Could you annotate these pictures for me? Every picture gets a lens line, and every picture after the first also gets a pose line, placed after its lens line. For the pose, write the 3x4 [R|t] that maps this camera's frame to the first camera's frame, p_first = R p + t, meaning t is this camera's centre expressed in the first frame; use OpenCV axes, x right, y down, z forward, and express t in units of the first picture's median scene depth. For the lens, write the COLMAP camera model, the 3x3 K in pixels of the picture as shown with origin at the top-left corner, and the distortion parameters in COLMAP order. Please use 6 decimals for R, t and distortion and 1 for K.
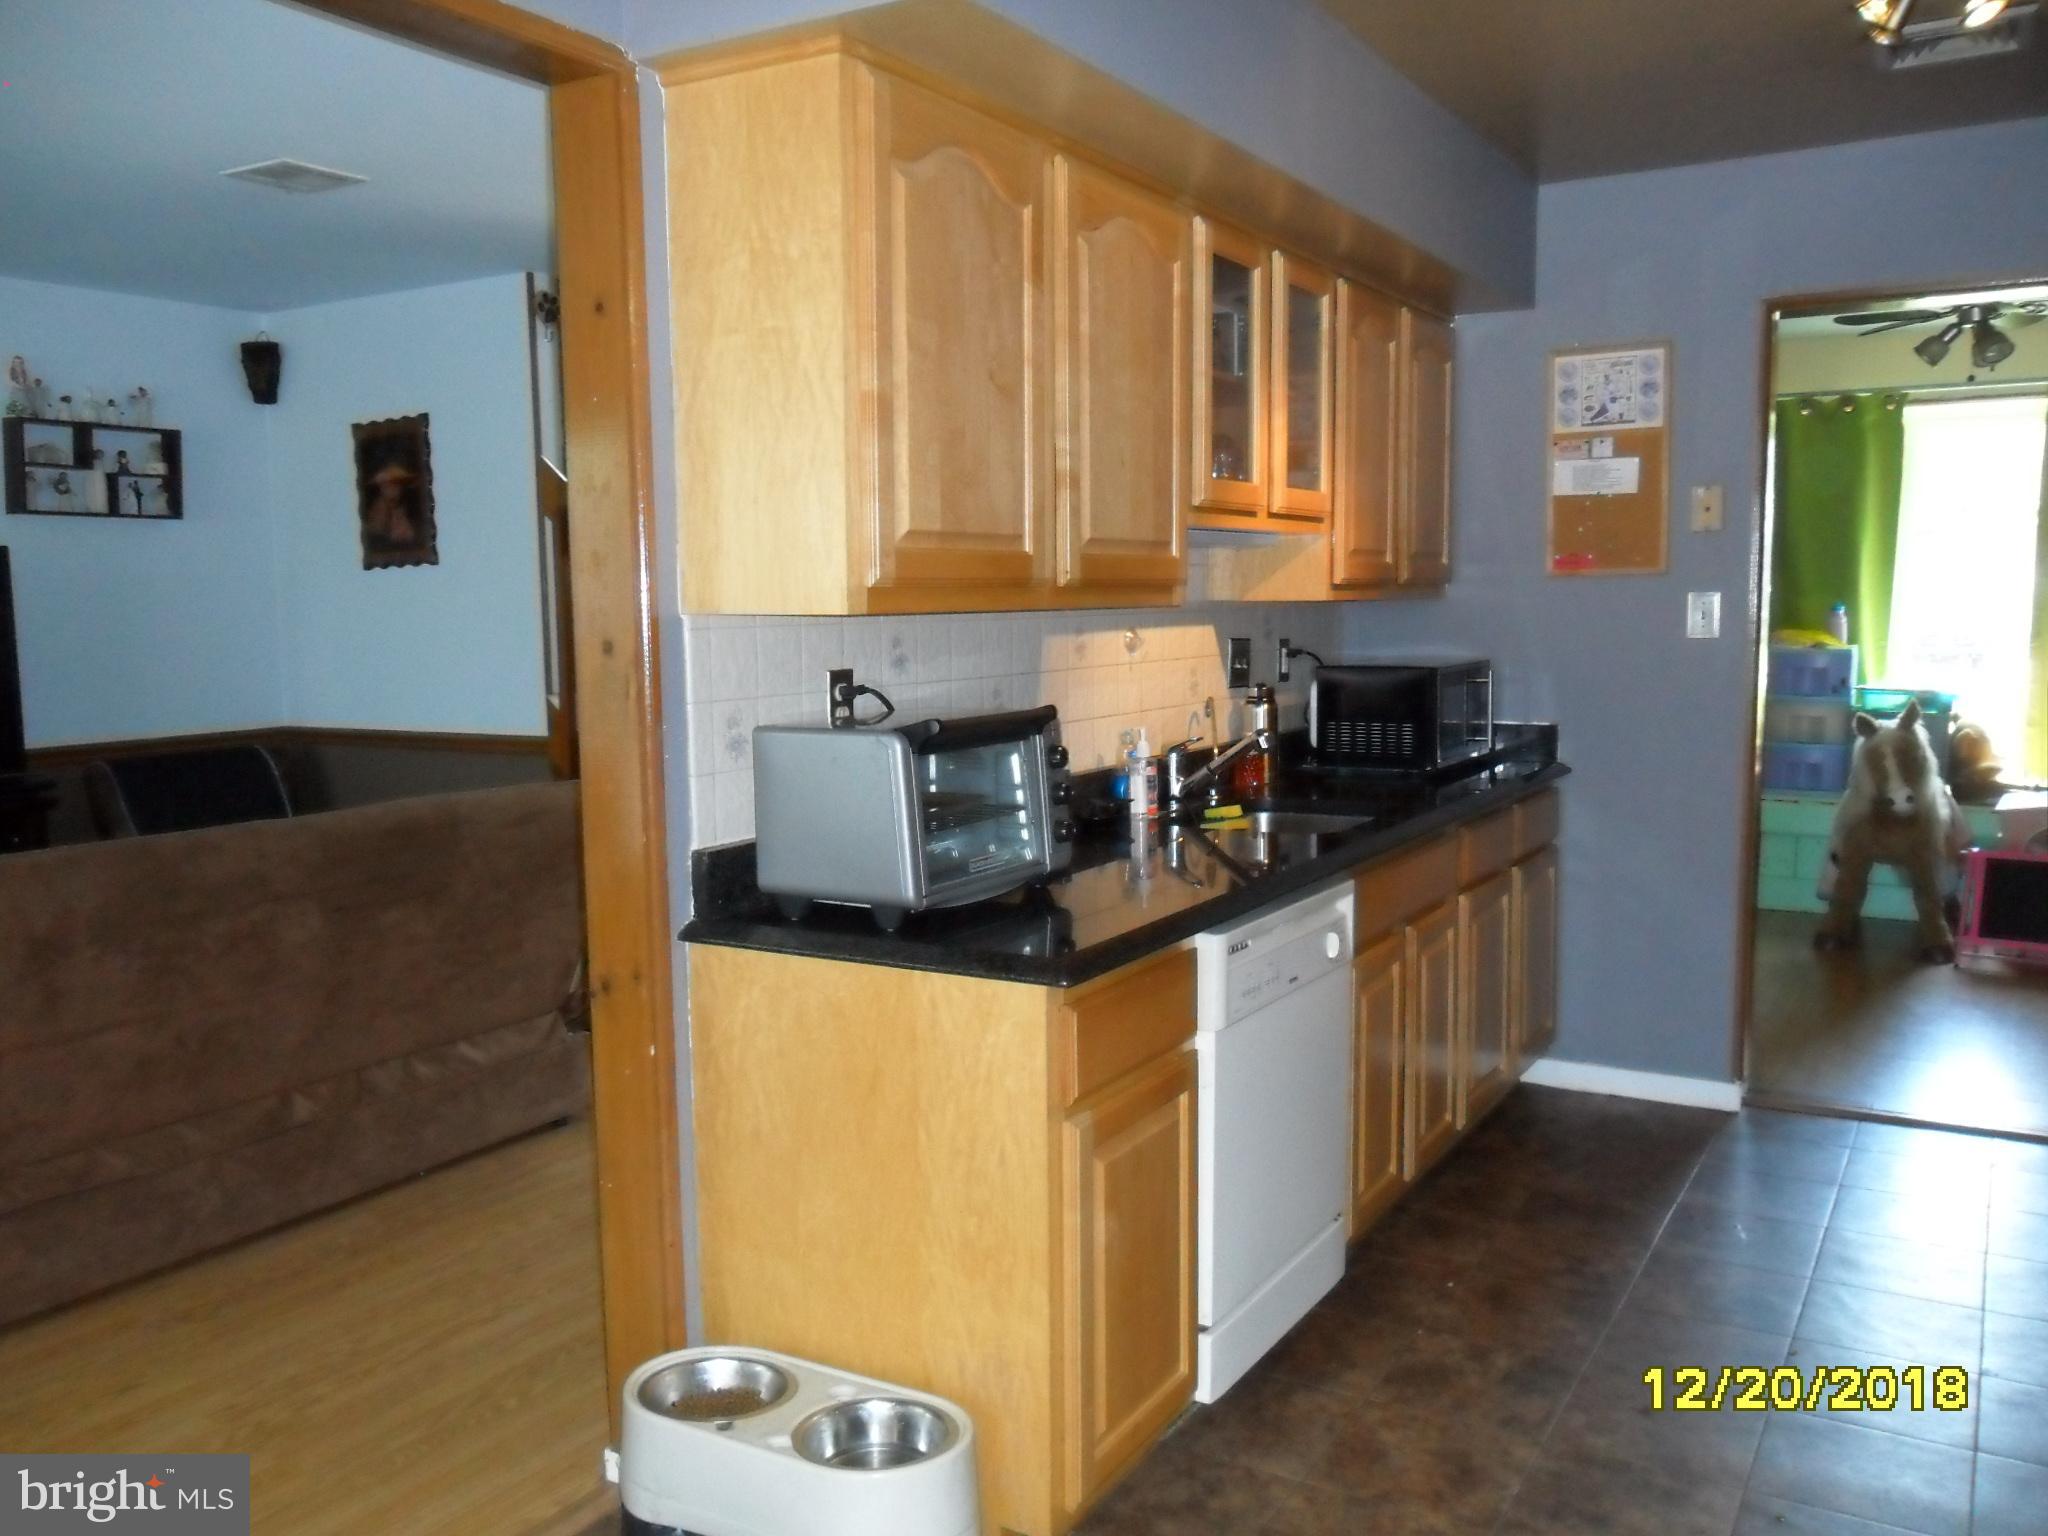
lens RADIAL K [[1653.0, 0, 1024.0], [0, 1653.0, 768.0], [0, 0, 1]] dist [-0.051070, 0.056904]
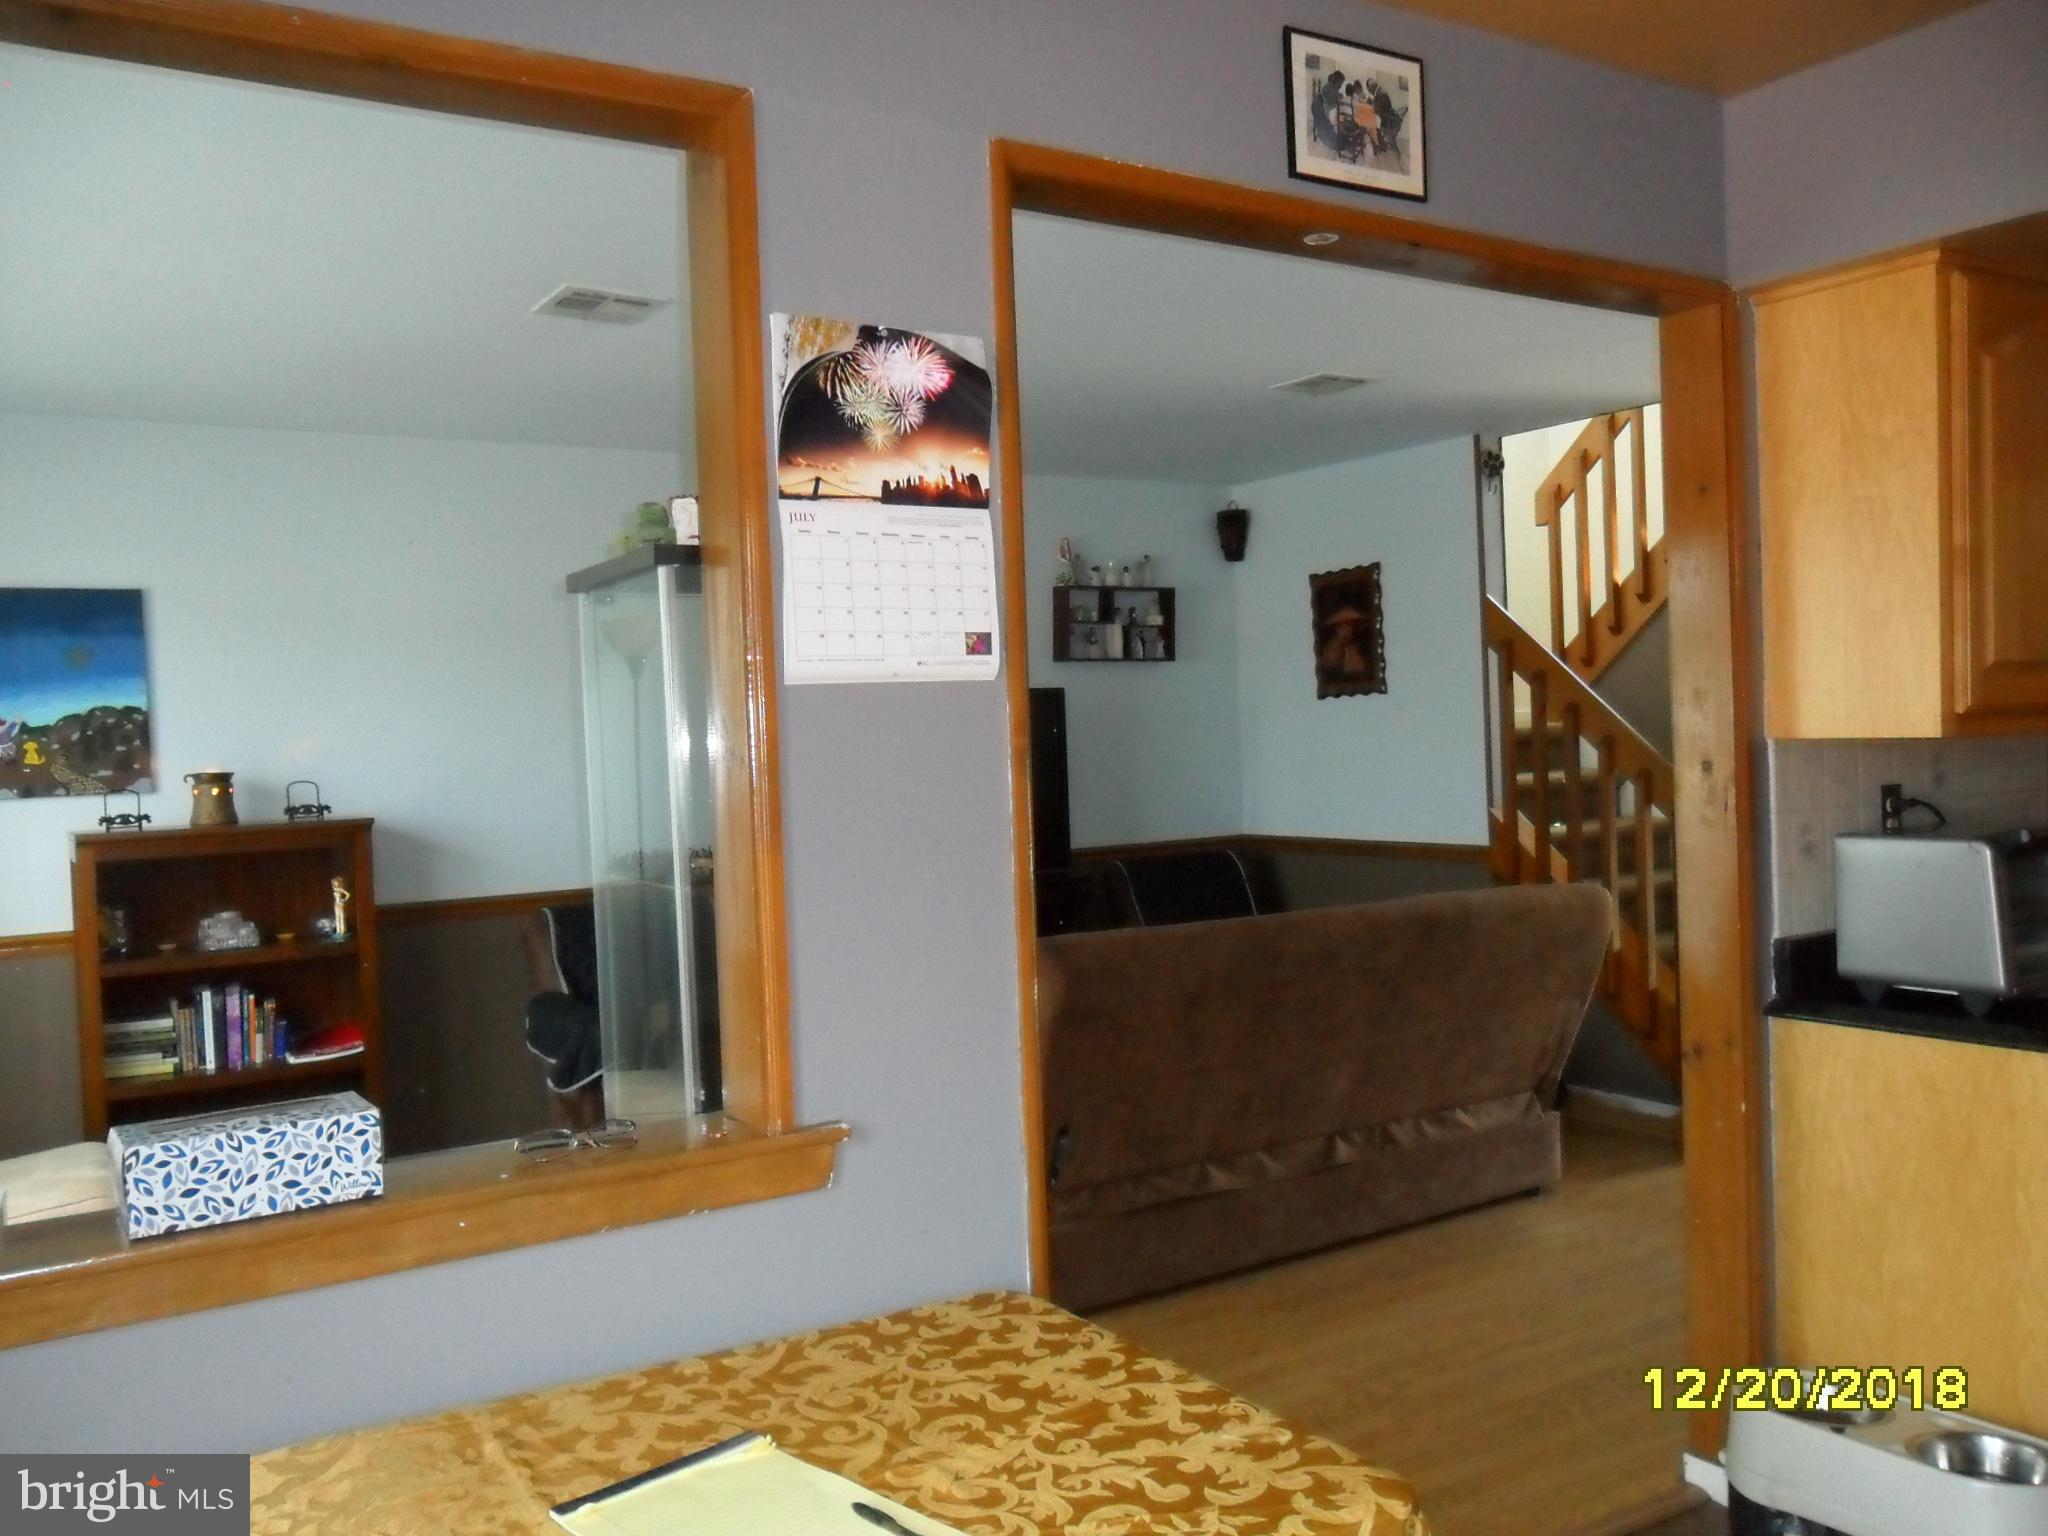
lens RADIAL K [[1574.7, 0, 1145.4], [0, 1574.7, 773.9], [0, 0, 1]] dist [-0.024225, 0.005859]
pose [[0.896276, -0.005899, -0.443458, -0.055500], [-0.023759, 0.997837, -0.061292, 0.006163], [0.442860, 0.065471, 0.894197, -0.104477]]
